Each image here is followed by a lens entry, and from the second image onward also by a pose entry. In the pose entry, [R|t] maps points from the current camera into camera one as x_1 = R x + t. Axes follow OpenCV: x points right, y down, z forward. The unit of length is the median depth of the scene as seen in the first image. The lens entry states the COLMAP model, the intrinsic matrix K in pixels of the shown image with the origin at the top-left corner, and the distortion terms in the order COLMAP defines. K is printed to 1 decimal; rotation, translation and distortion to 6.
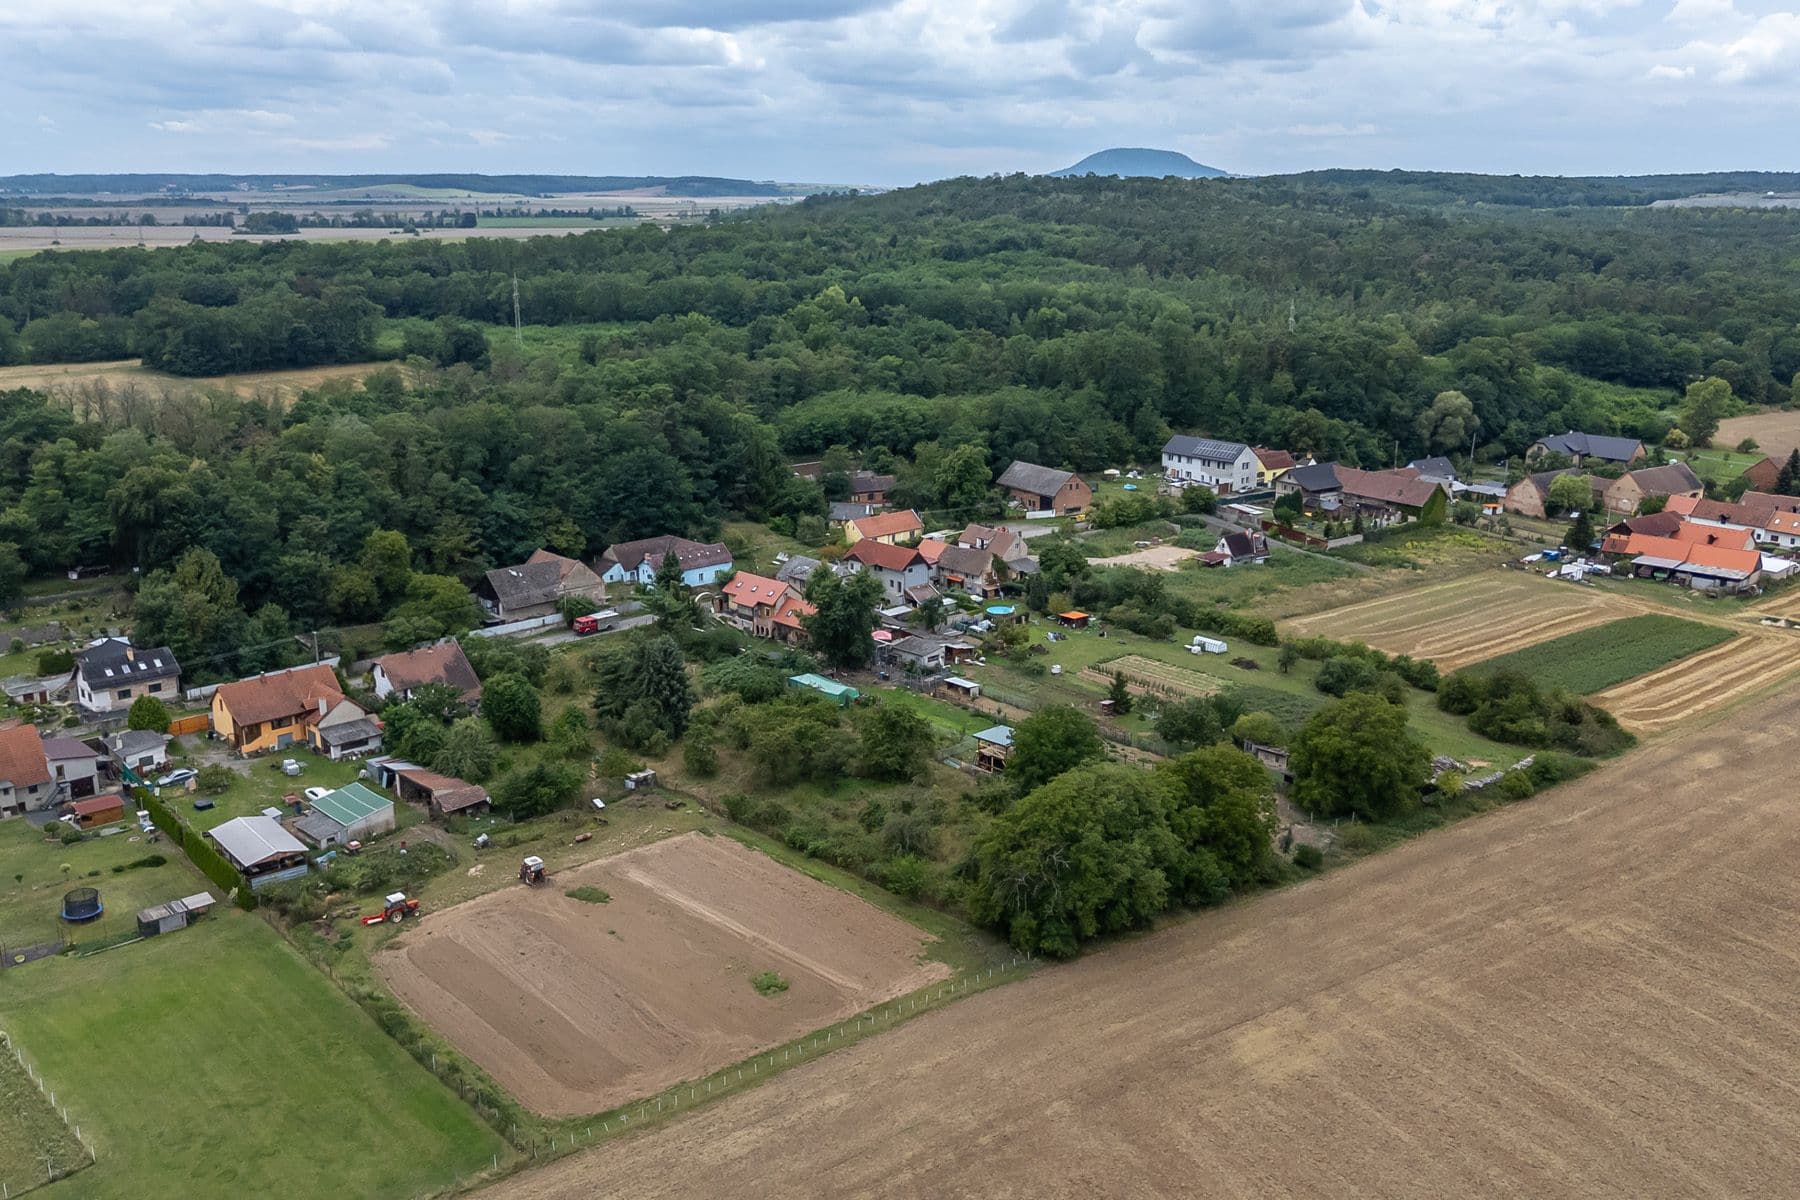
lens RADIAL K [[1574.3, 0, 900.0], [0, 1574.3, 600.0], [0, 0, 1]] dist [0.085625, -0.091845]
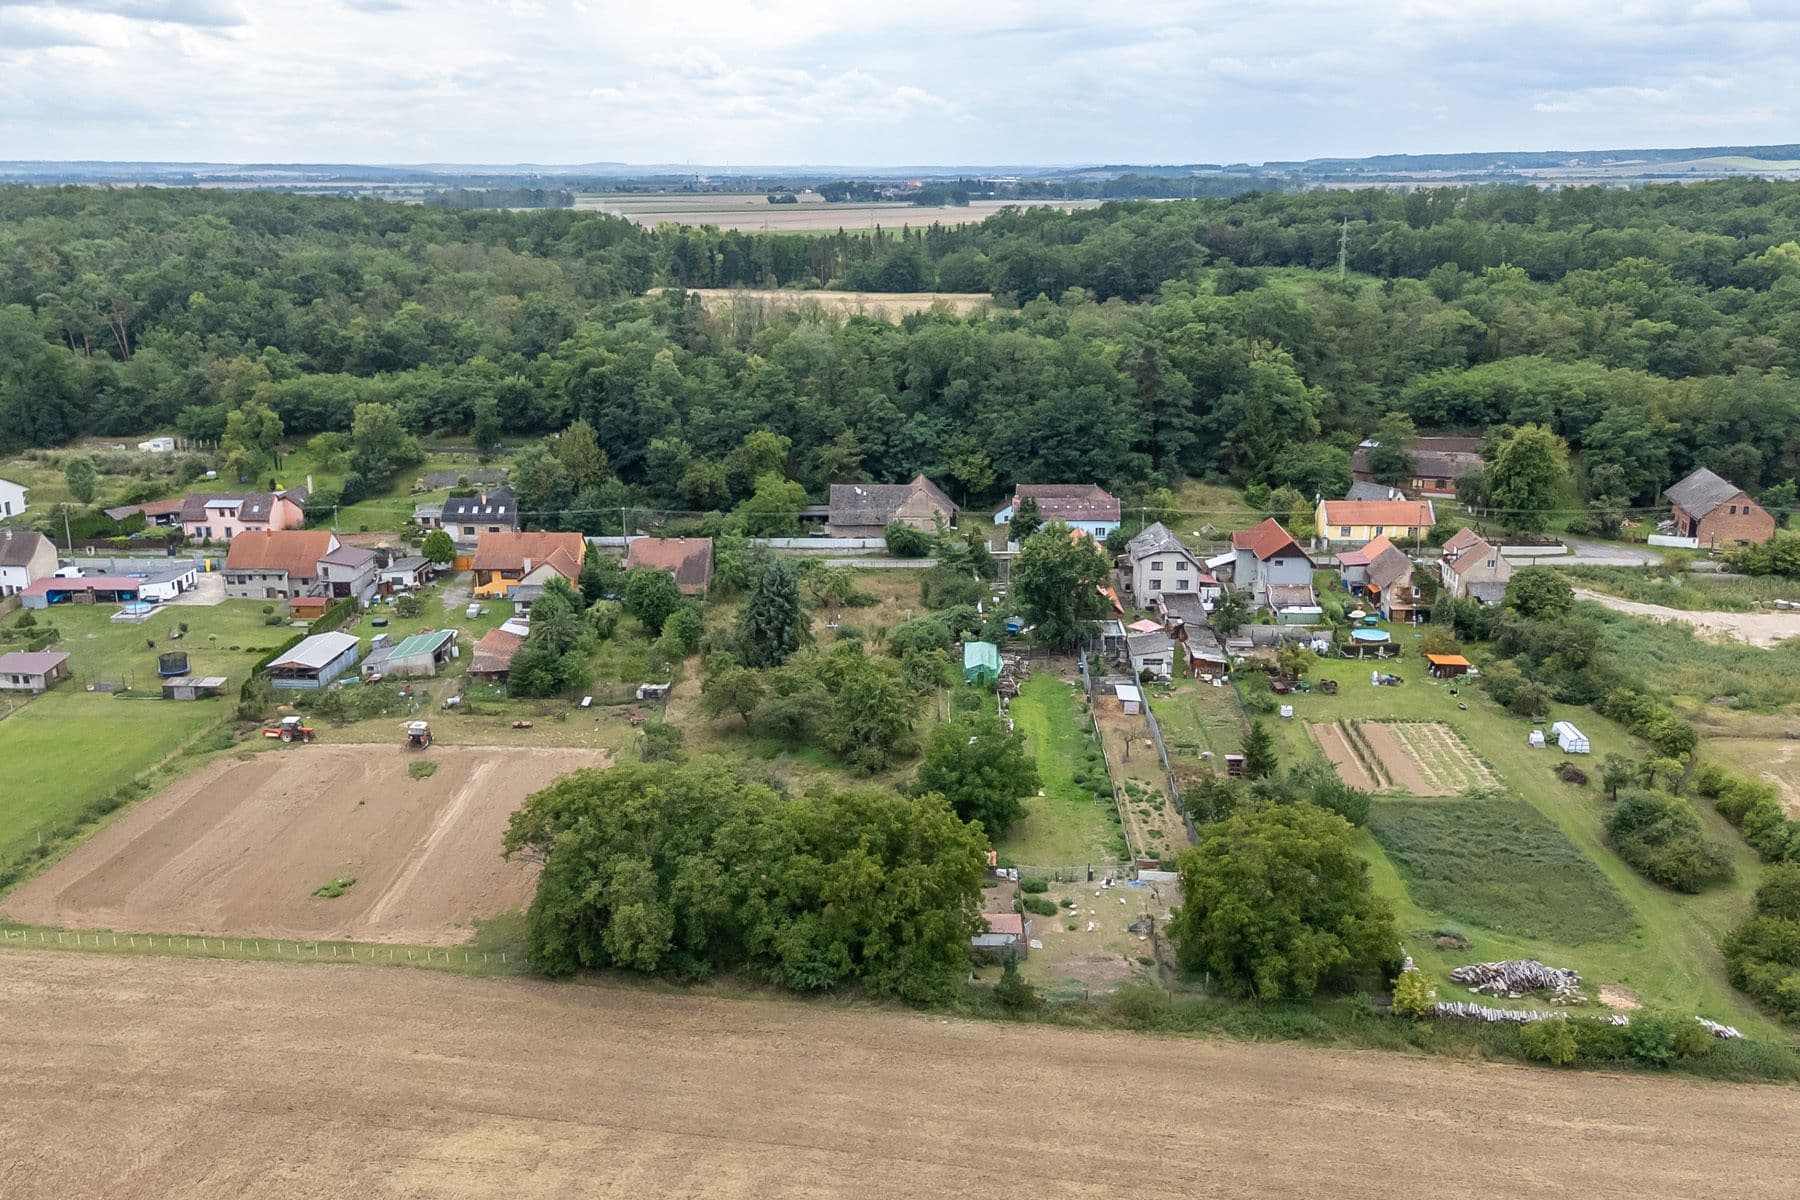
lens RADIAL K [[1574.3, 0, 900.0], [0, 1574.3, 600.0], [0, 0, 1]] dist [0.085625, -0.091845]
pose [[0.707896, 0.183669, -0.682018, 0.460974], [-0.175520, 0.981053, 0.082021, -0.035700], [0.684161, 0.061645, 0.726721, 0.324777]]
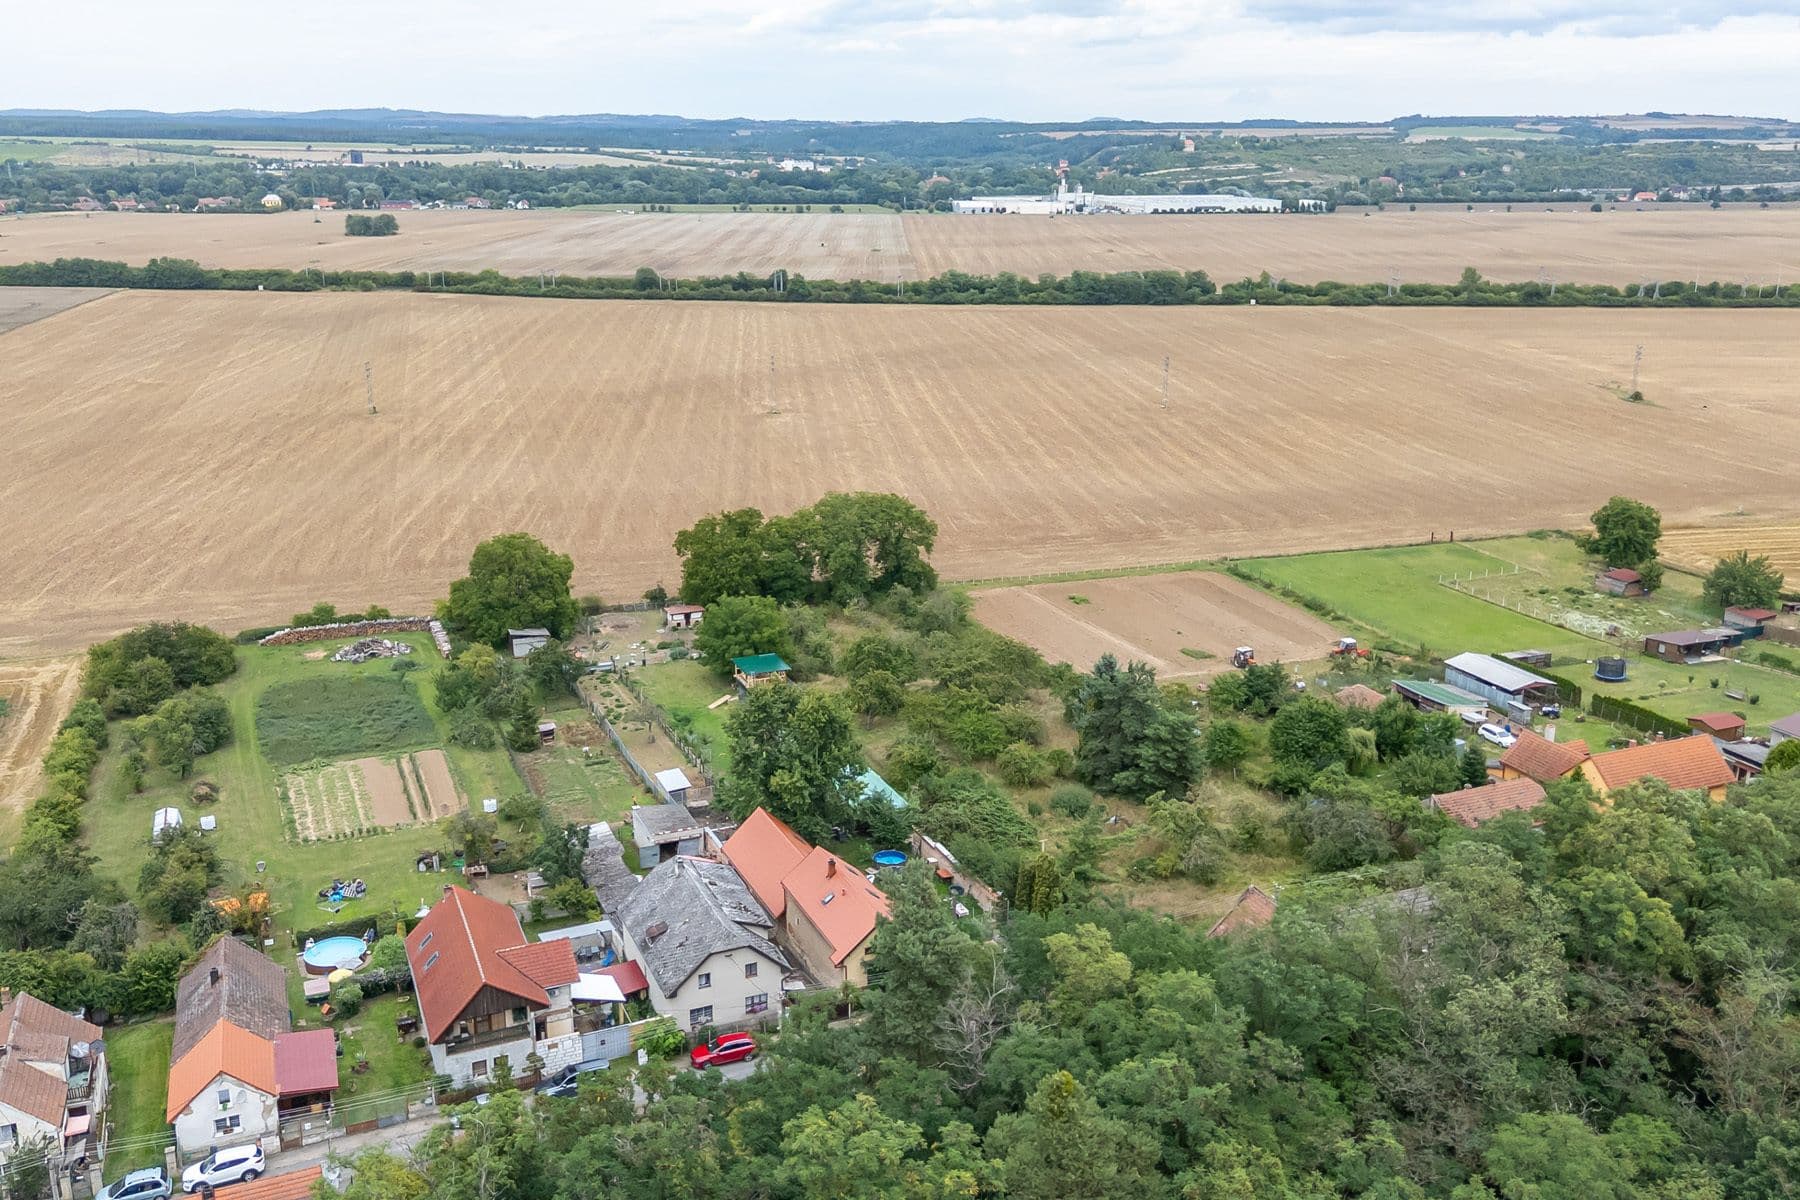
lens RADIAL K [[1574.3, 0, 900.0], [0, 1574.3, 600.0], [0, 0, 1]] dist [0.085625, -0.091845]
pose [[-0.938724, -0.100647, 0.329649, -0.260386], [0.081617, 0.864305, 0.496301, -0.330676], [-0.334868, 0.492795, -0.803129, 1.401579]]
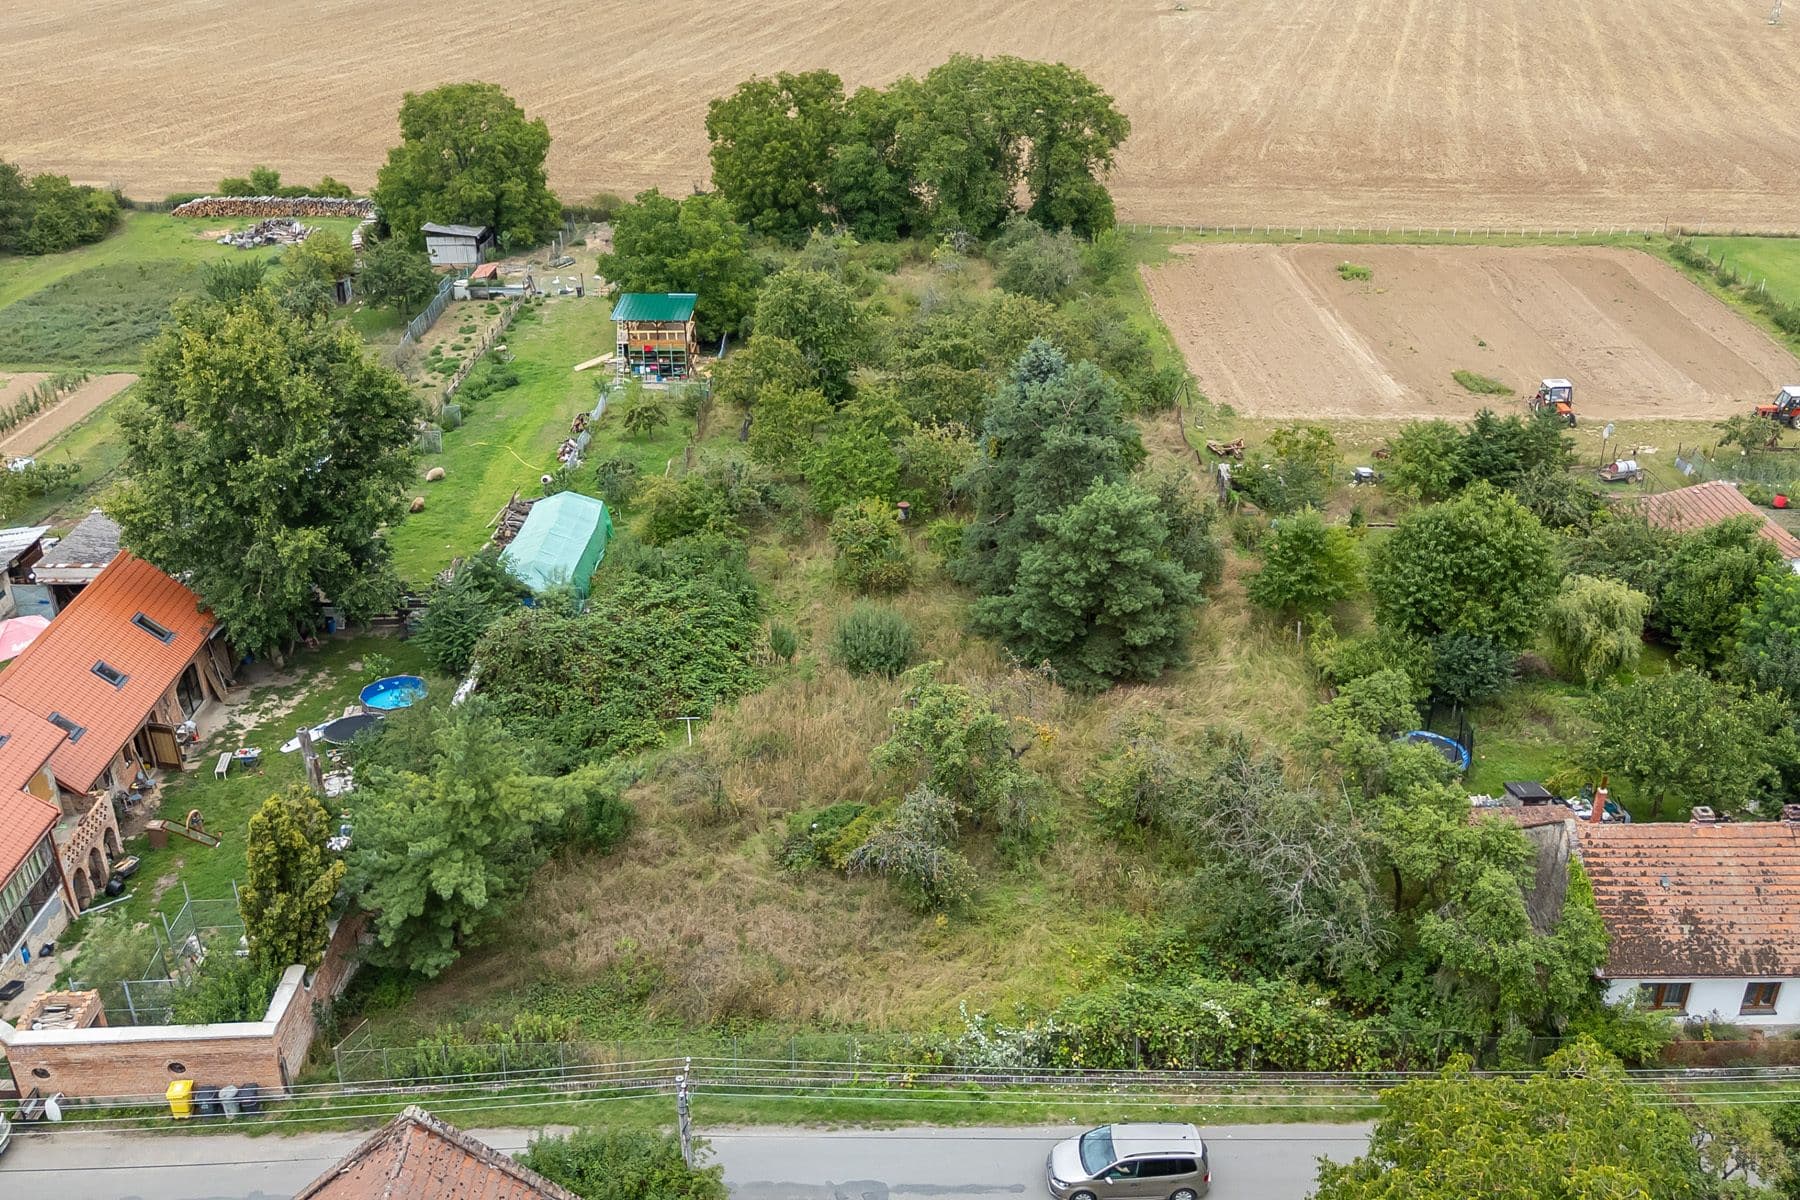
lens RADIAL K [[1574.3, 0, 900.0], [0, 1574.3, 600.0], [0, 0, 1]] dist [0.085625, -0.091845]
pose [[-0.731303, -0.311144, 0.606947, -0.308939], [0.174460, 0.774947, 0.607471, -0.131806], [-0.659363, 0.550133, -0.512439, 1.061983]]
